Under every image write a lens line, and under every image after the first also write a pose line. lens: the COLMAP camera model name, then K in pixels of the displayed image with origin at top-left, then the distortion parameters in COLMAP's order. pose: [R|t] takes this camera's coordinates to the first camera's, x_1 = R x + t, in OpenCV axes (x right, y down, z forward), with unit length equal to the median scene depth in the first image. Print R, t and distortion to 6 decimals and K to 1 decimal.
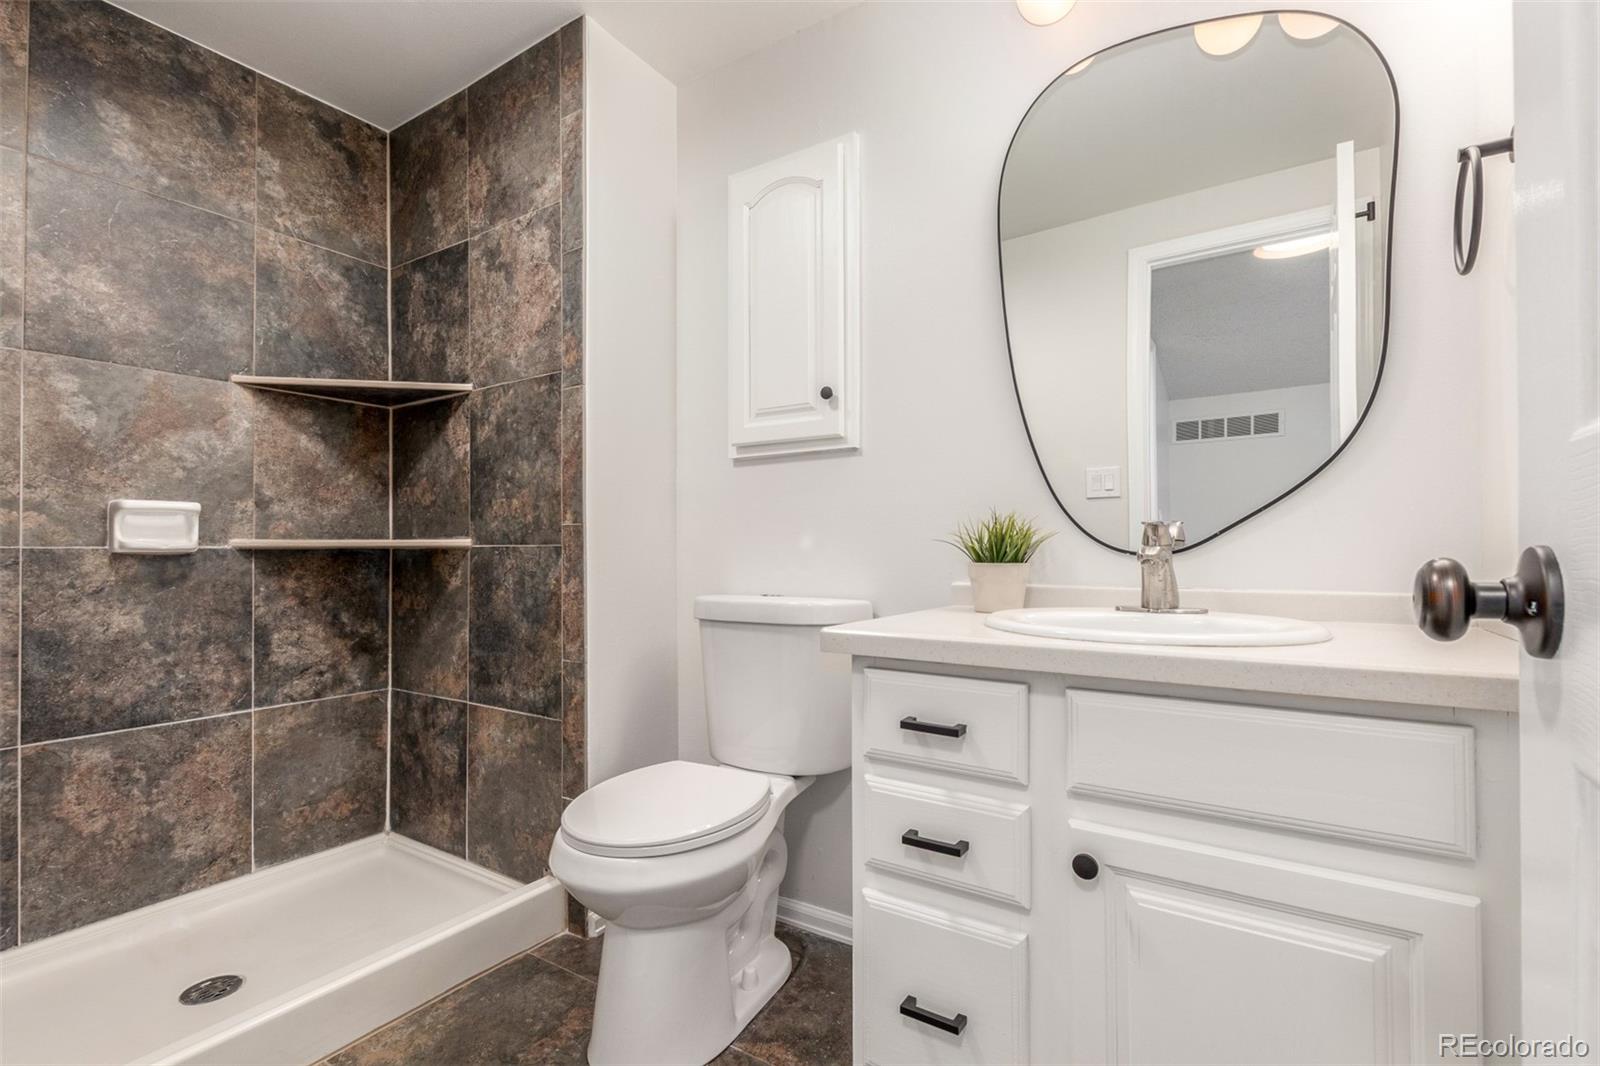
lens RADIAL K [[733.6, 0, 787.9], [0, 733.6, 527.5], [0, 0, 1]] dist [0.000895, 0.000732]
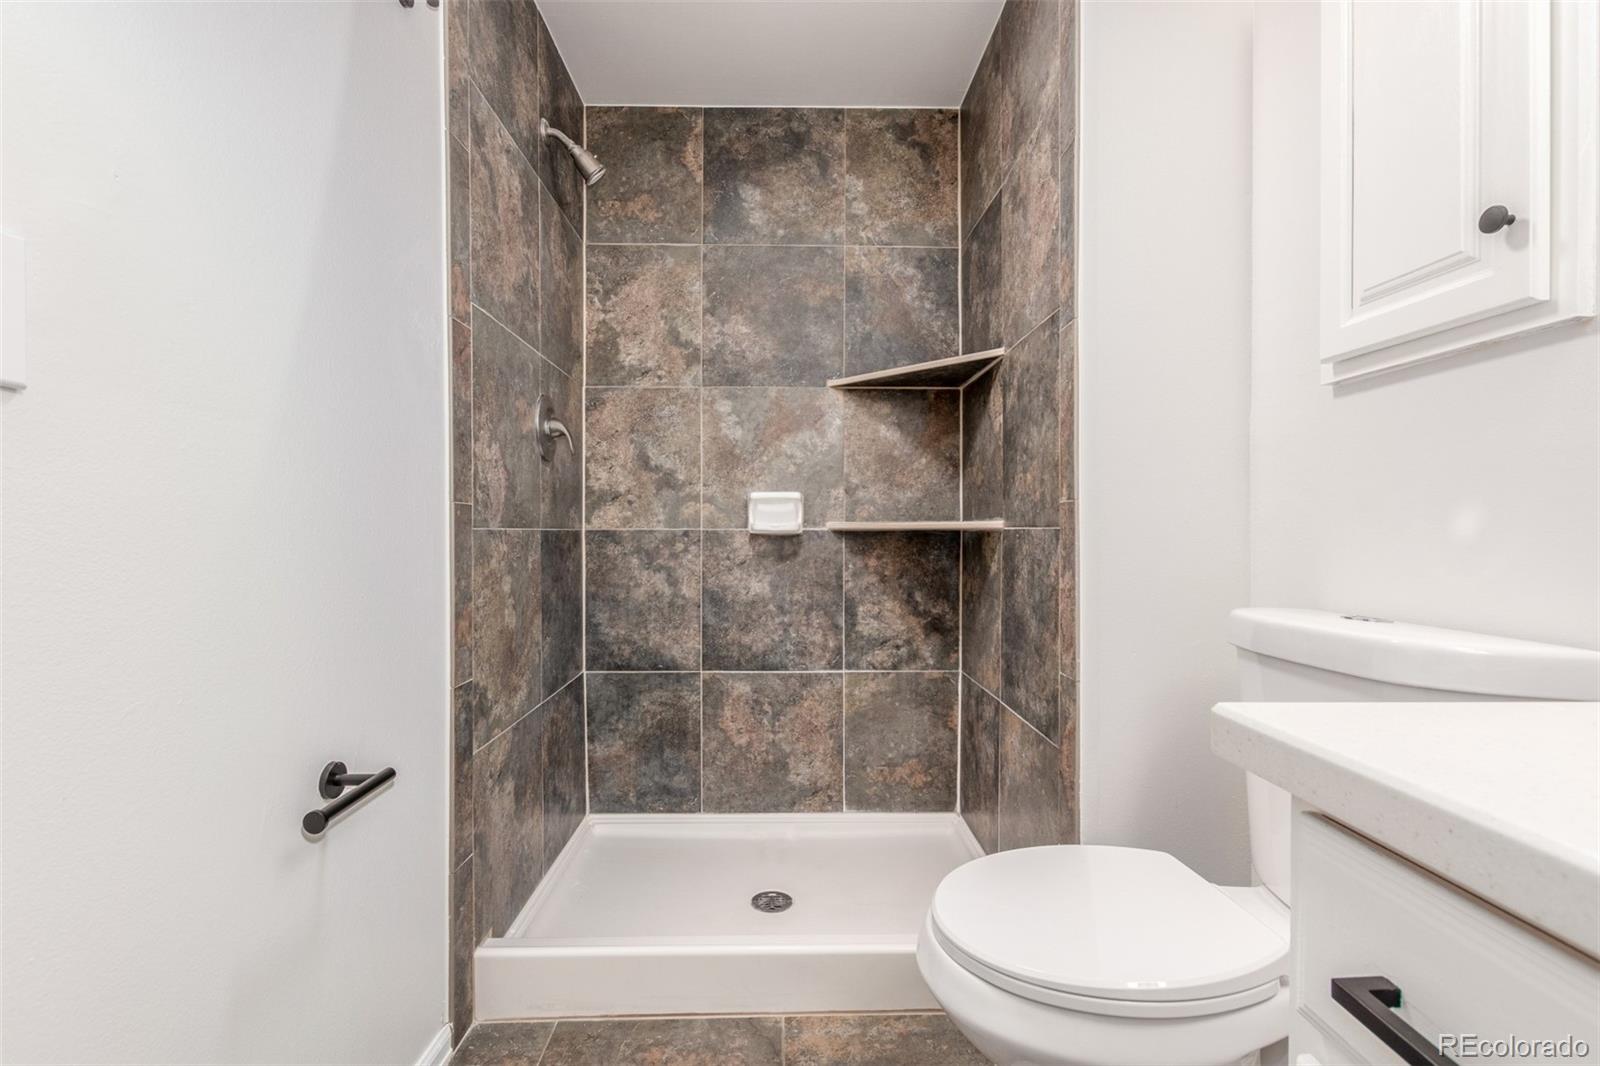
lens RADIAL K [[733.6, 0, 787.9], [0, 733.6, 527.5], [0, 0, 1]] dist [0.000895, 0.000732]
pose [[0.573788, 0.000385, -0.819004, 0.165051], [0.022420, 0.999618, 0.016177, 0.004036], [0.818697, -0.027644, 0.573560, 0.290236]]
